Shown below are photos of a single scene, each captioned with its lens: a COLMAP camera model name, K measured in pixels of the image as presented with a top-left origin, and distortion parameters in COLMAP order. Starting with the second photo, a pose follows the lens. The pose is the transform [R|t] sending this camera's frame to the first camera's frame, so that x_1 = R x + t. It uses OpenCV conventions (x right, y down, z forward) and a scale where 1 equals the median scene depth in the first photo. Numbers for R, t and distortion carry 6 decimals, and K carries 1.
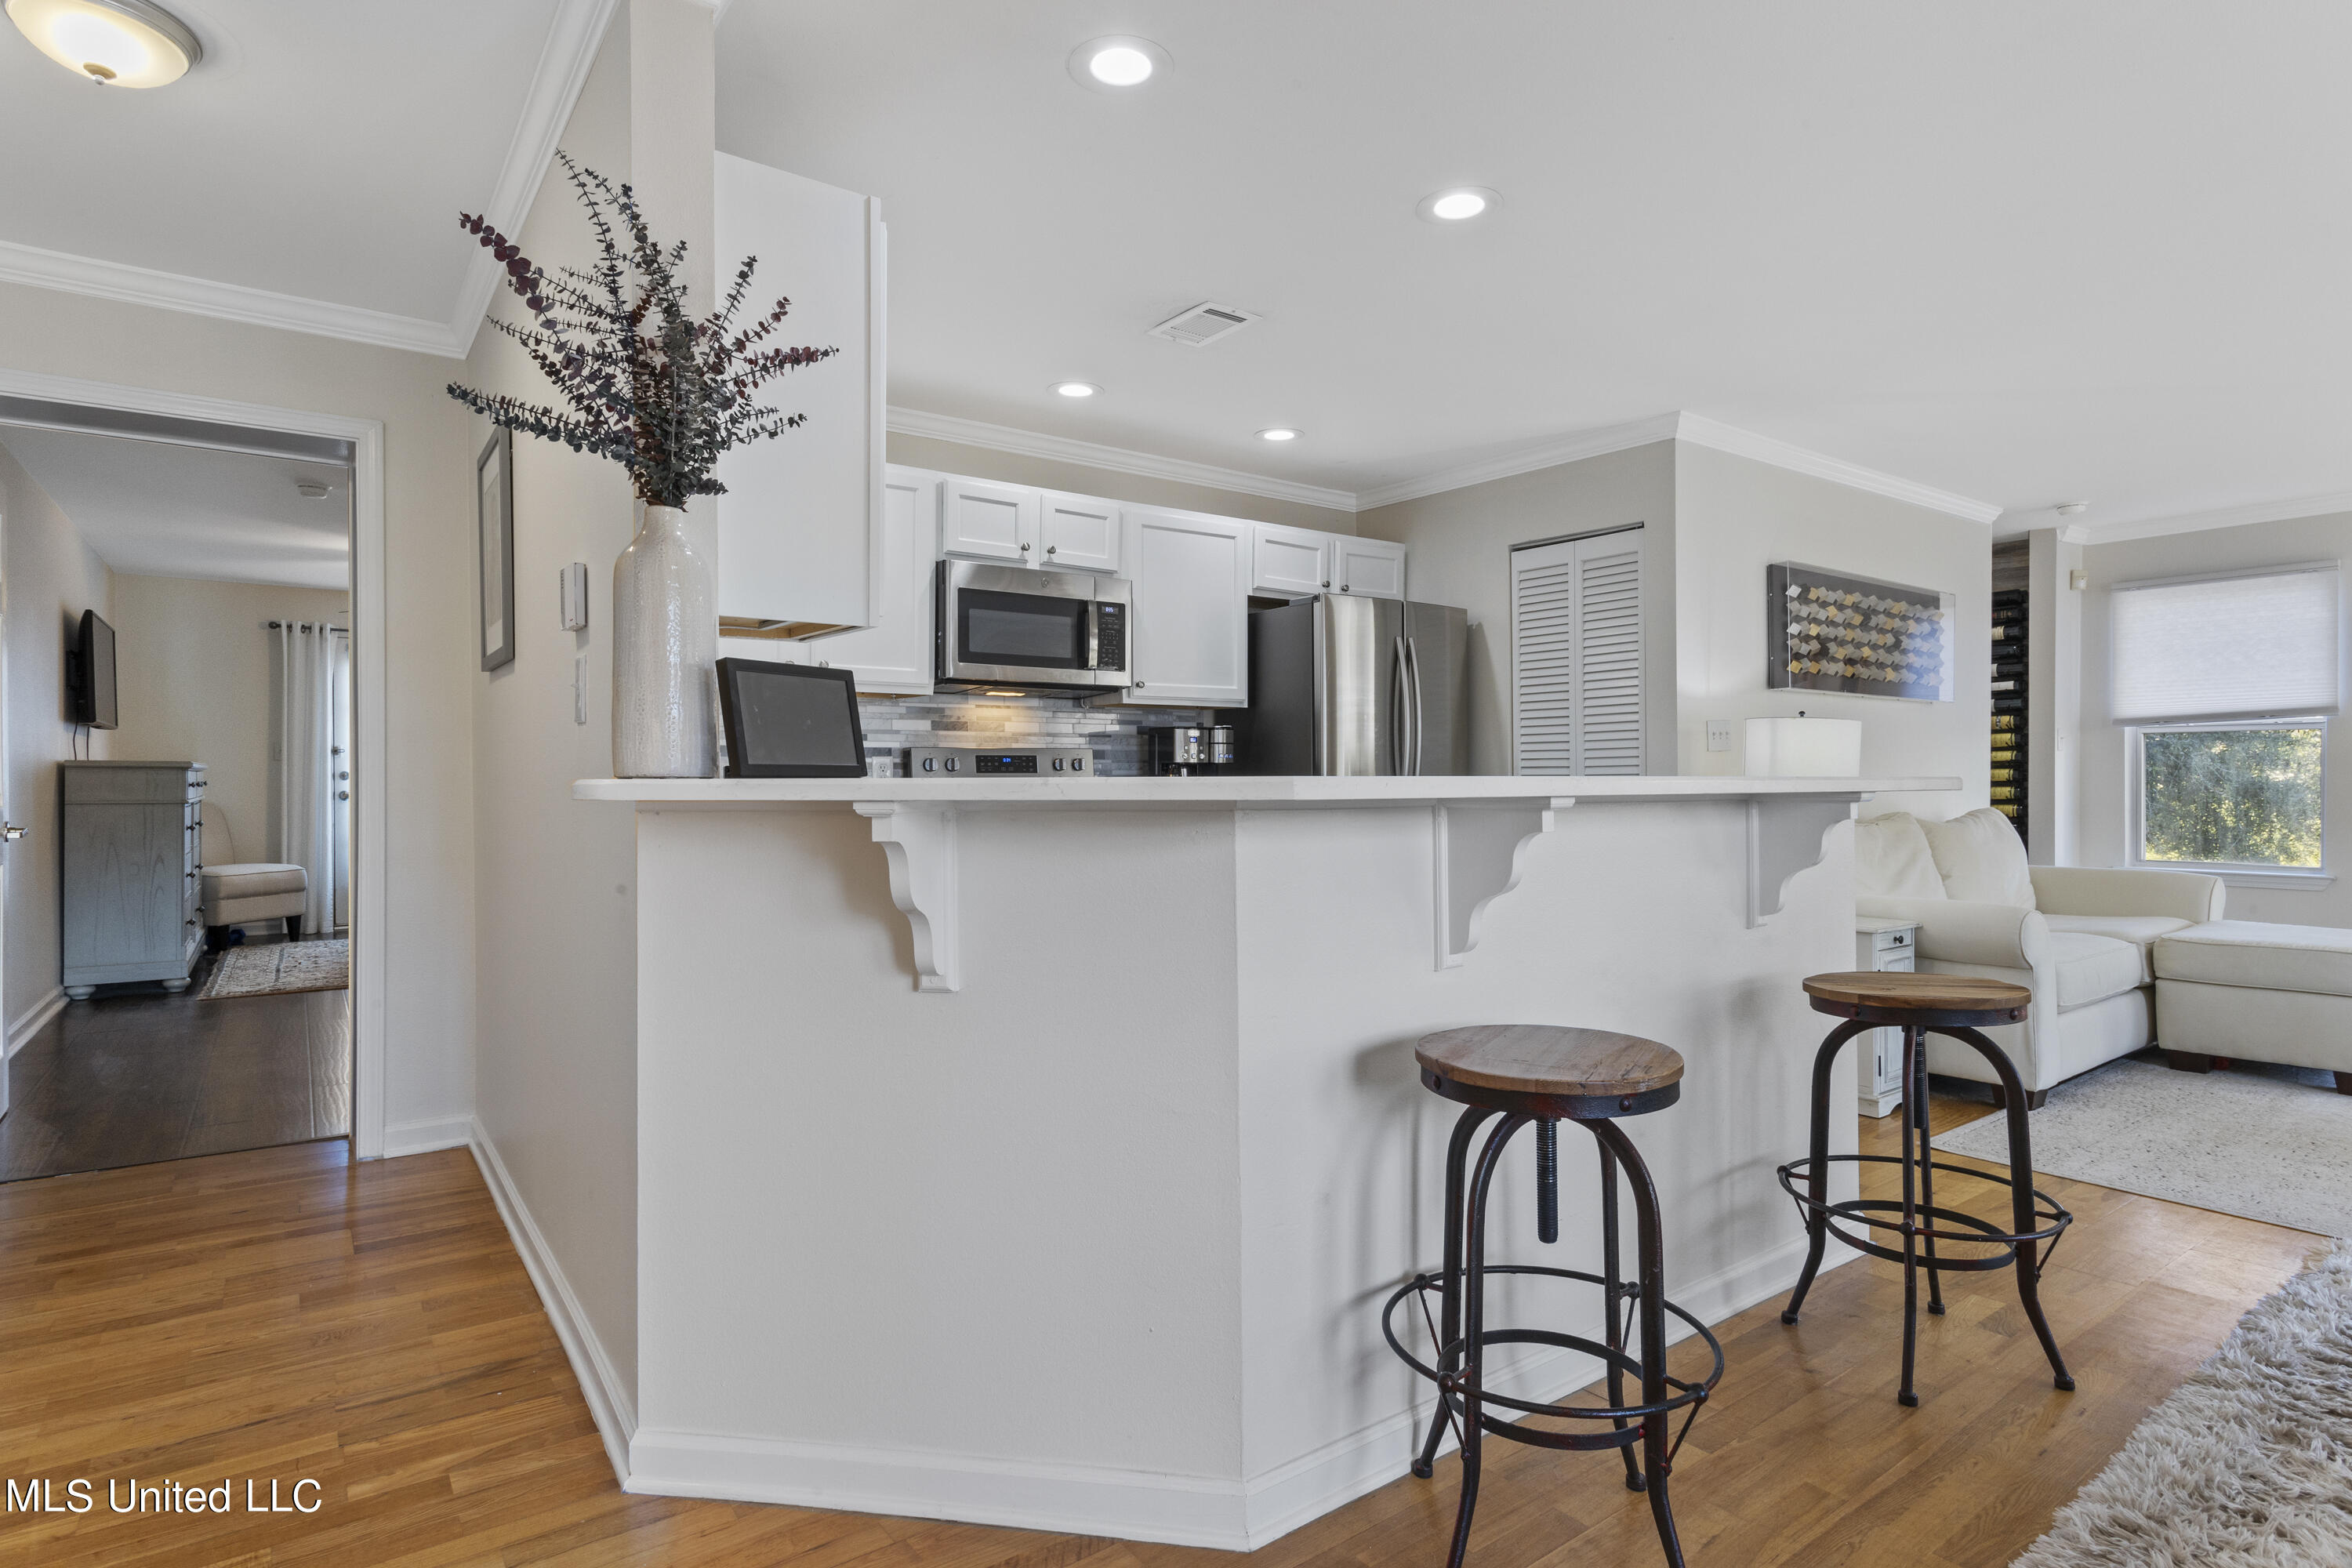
lens RADIAL K [[1210.2, 0, 1164.7], [0, 1210.2, 784.6], [0, 0, 1]] dist [-0.023730, 0.019510]
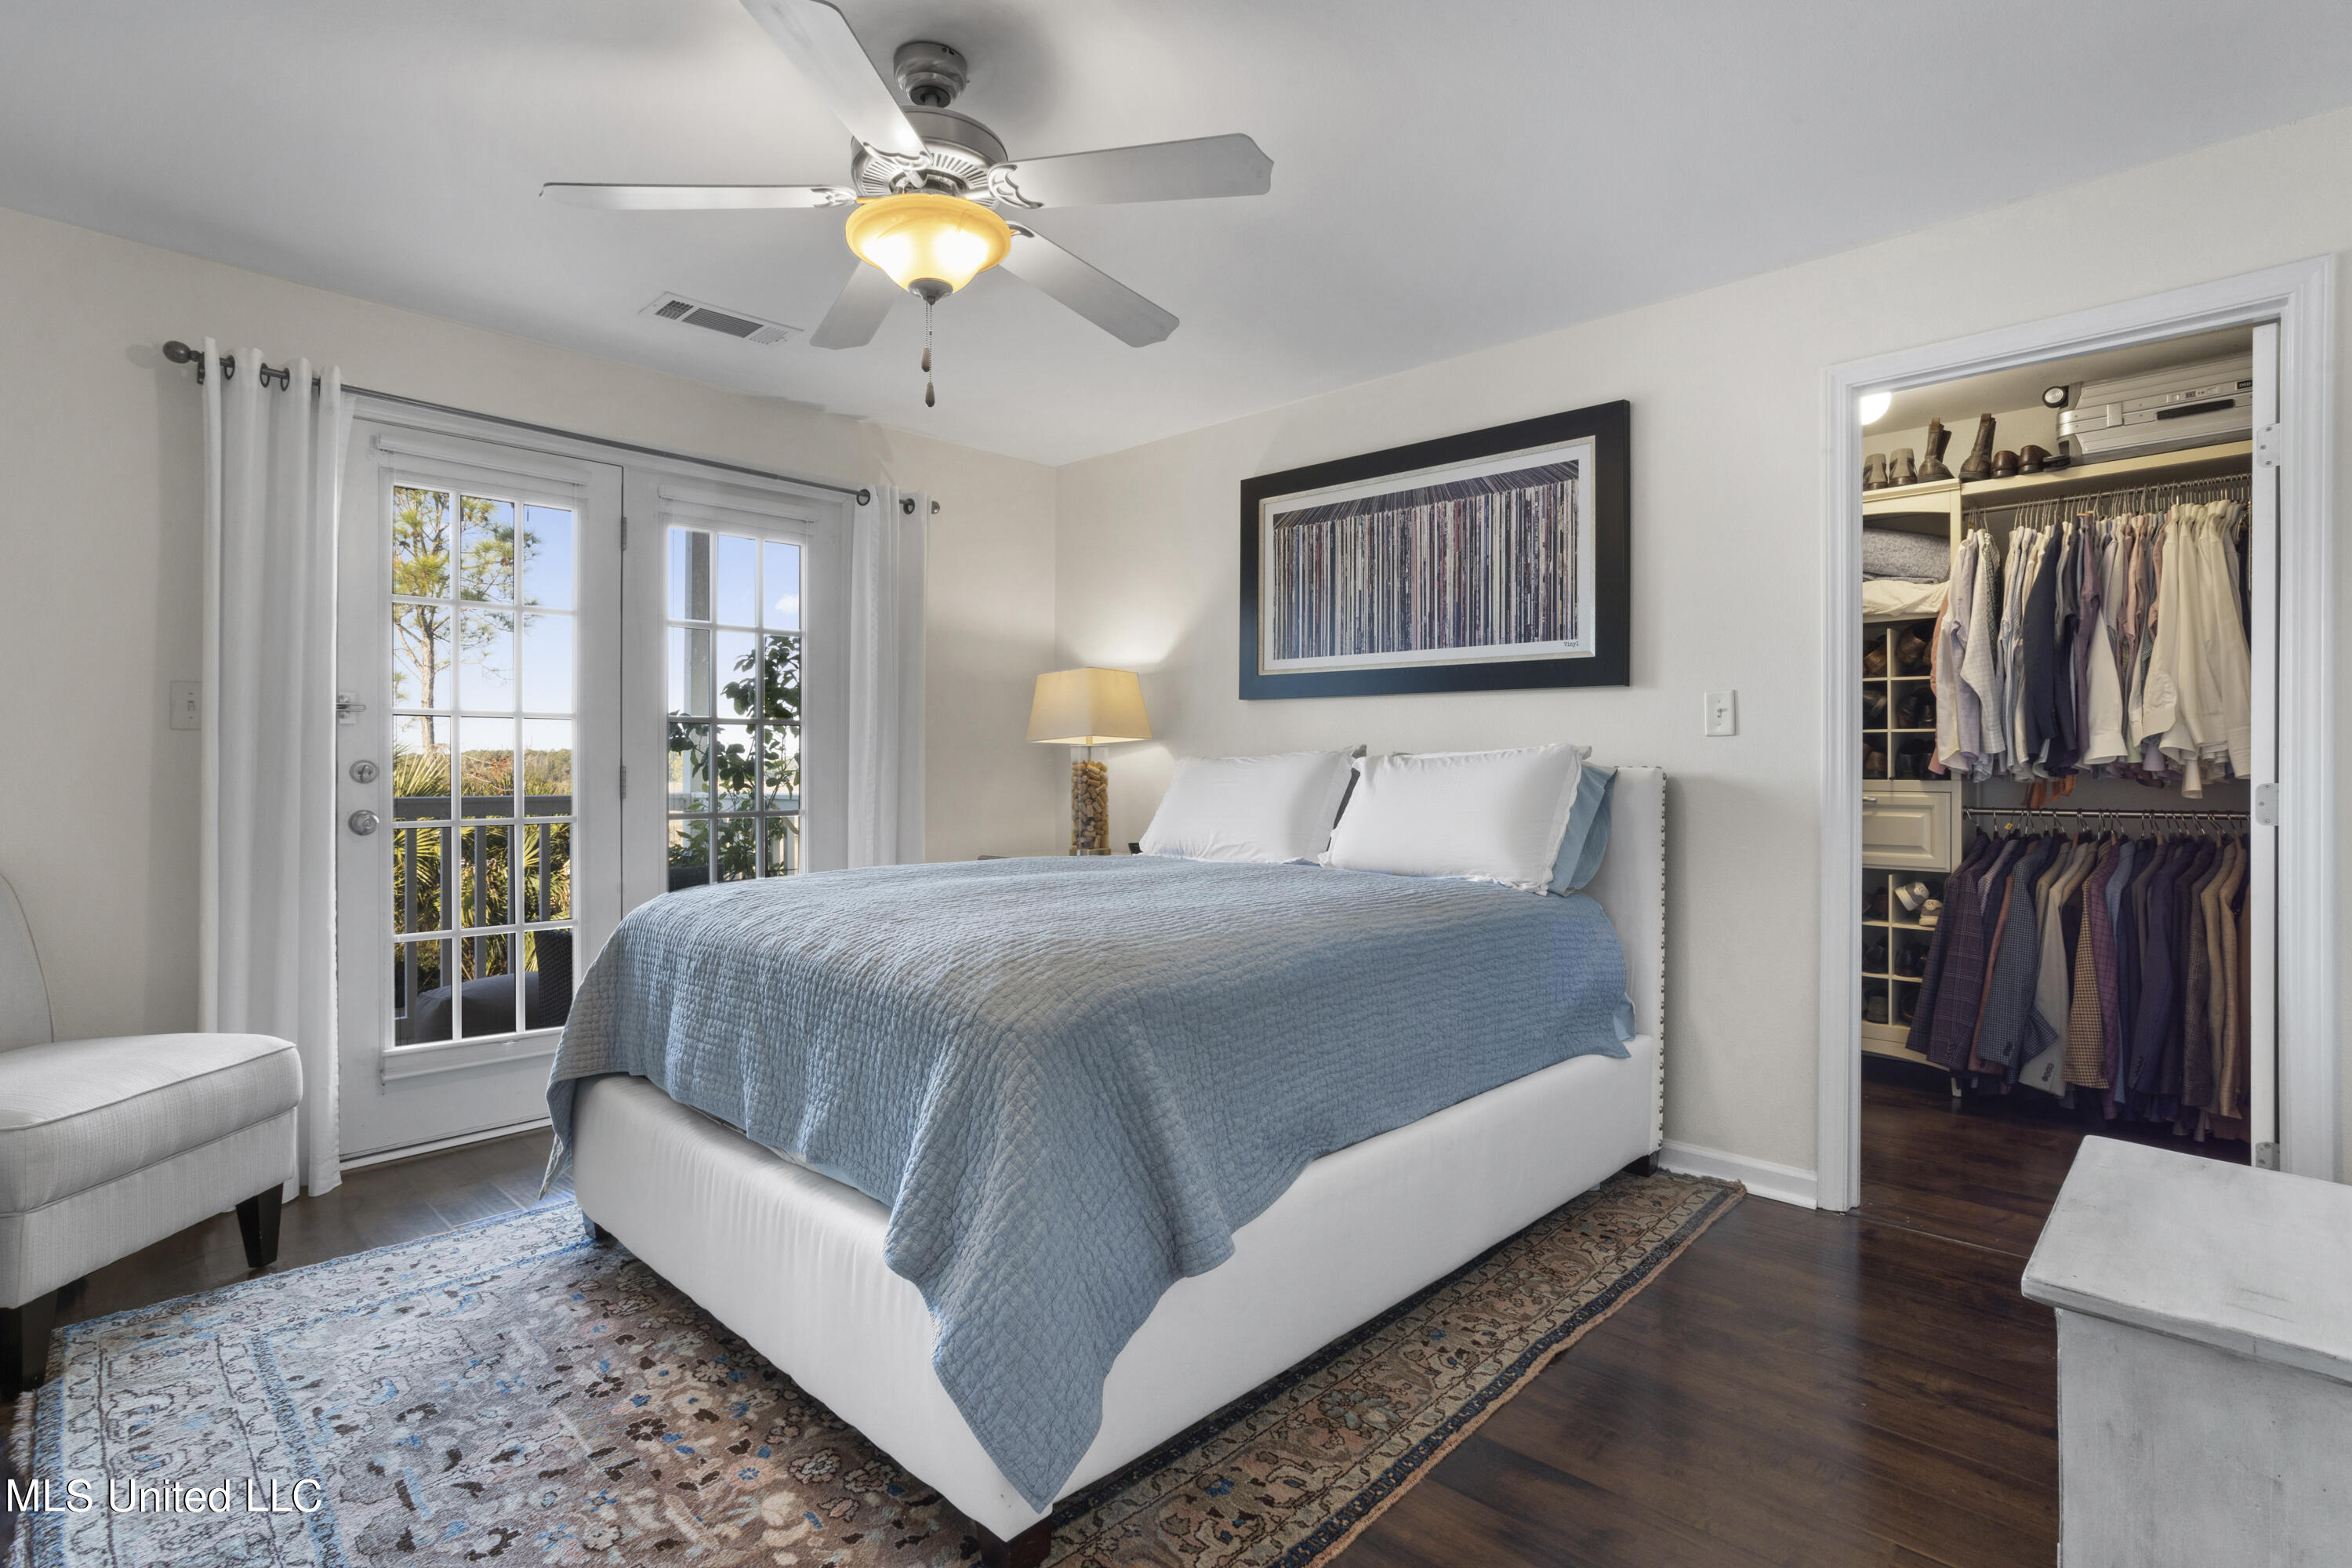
lens RADIAL K [[1131.9, 0, 1179.4], [0, 1131.9, 759.7], [0, 0, 1]] dist [-0.013205, 0.011755]
pose [[0.982188, 0.008106, 0.187727, -0.700574], [-0.006505, 0.999937, -0.009143, -0.015249], [-0.187790, 0.007759, 0.982179, 0.842536]]
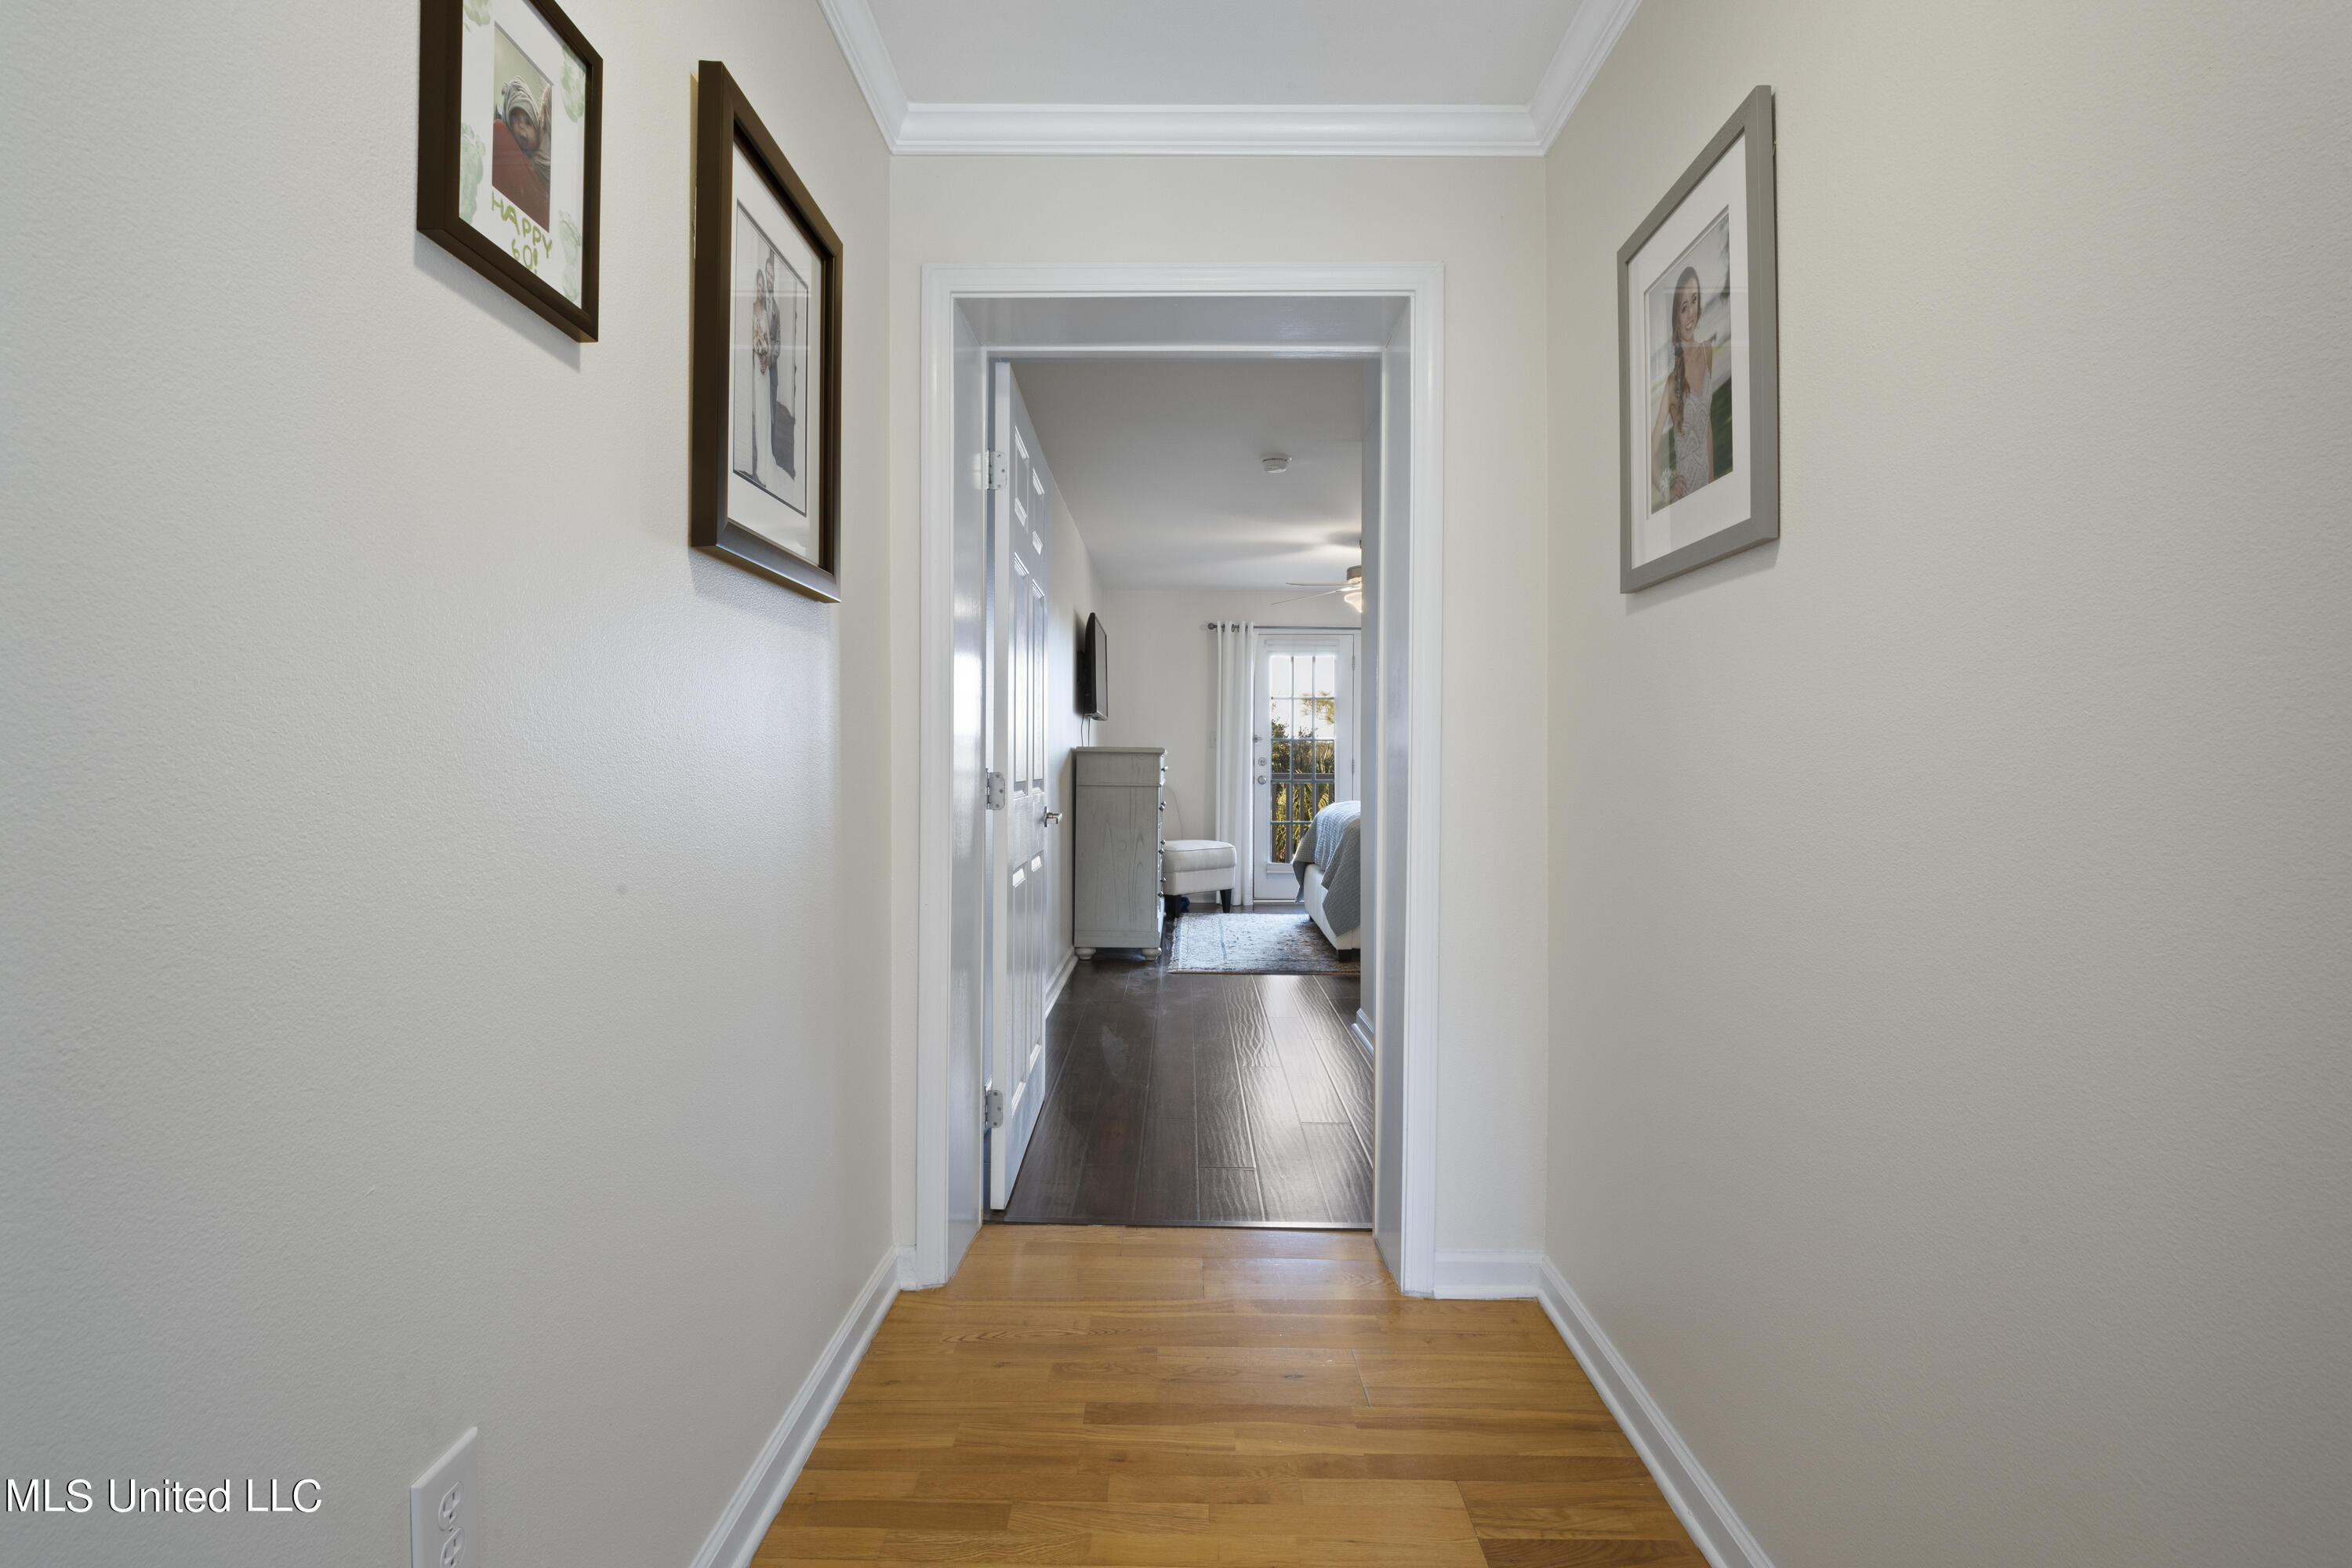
lens RADIAL K [[1131.9, 0, 1174.9], [0, 1131.9, 778.6], [0, 0, 1]] dist [-0.013205, 0.011755]
pose [[0.801349, 0.012199, -0.598073, -0.191603], [-0.009217, 0.999925, 0.008047, 0.000582], [0.598127, -0.000936, 0.801401, 0.190381]]
